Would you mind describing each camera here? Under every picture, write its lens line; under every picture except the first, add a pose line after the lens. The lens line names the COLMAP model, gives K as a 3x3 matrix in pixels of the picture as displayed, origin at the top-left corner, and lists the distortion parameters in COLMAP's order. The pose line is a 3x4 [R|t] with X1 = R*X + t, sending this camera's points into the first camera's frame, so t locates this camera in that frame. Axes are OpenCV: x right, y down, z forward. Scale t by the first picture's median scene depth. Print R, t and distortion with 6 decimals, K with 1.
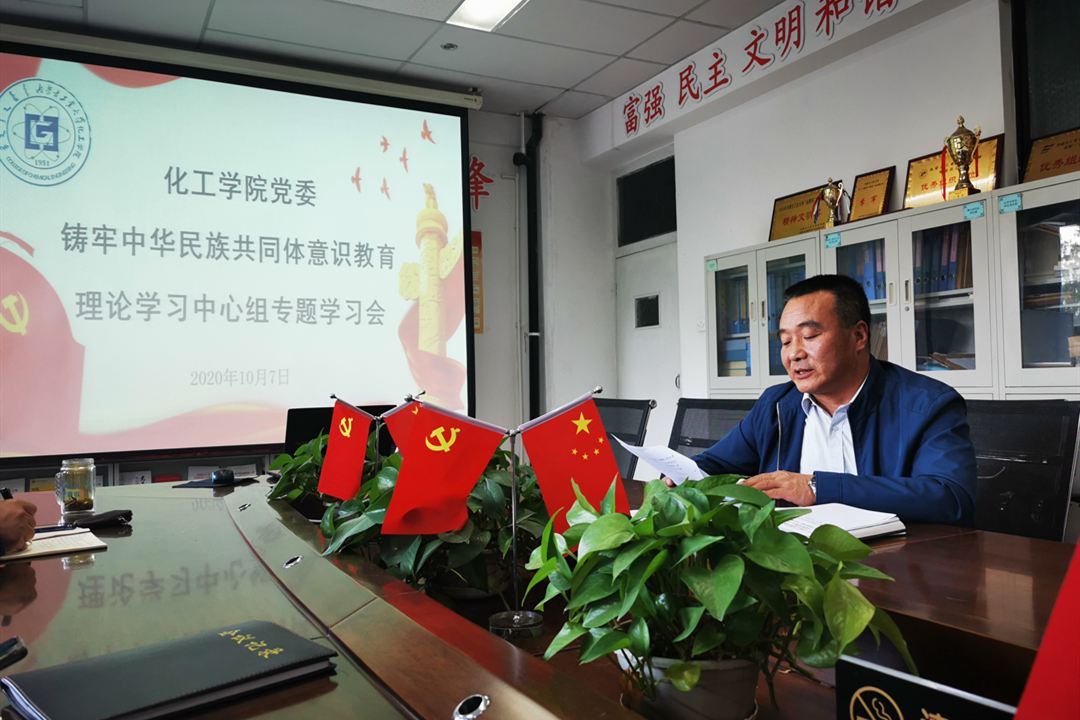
lens RADIAL K [[829.4, 0, 540.6], [0, 829.4, 362.1], [0, 0, 1]] dist [0.052601, -0.074407]
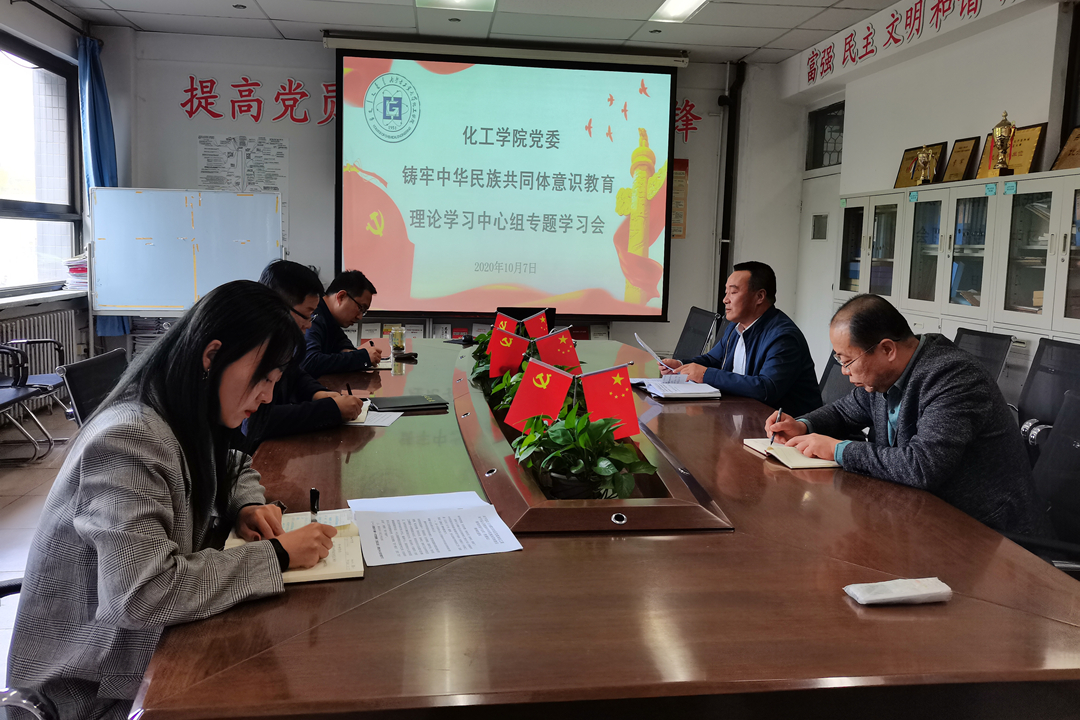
lens RADIAL K [[811.6, 0, 534.6], [0, 811.6, 327.0], [0, 0, 1]] dist [0.007768, -0.019323]
pose [[0.930371, 0.085265, -0.356568, 0.217493], [-0.038315, 0.989867, 0.136732, -0.076874], [0.364613, -0.113549, 0.924210, -0.339111]]
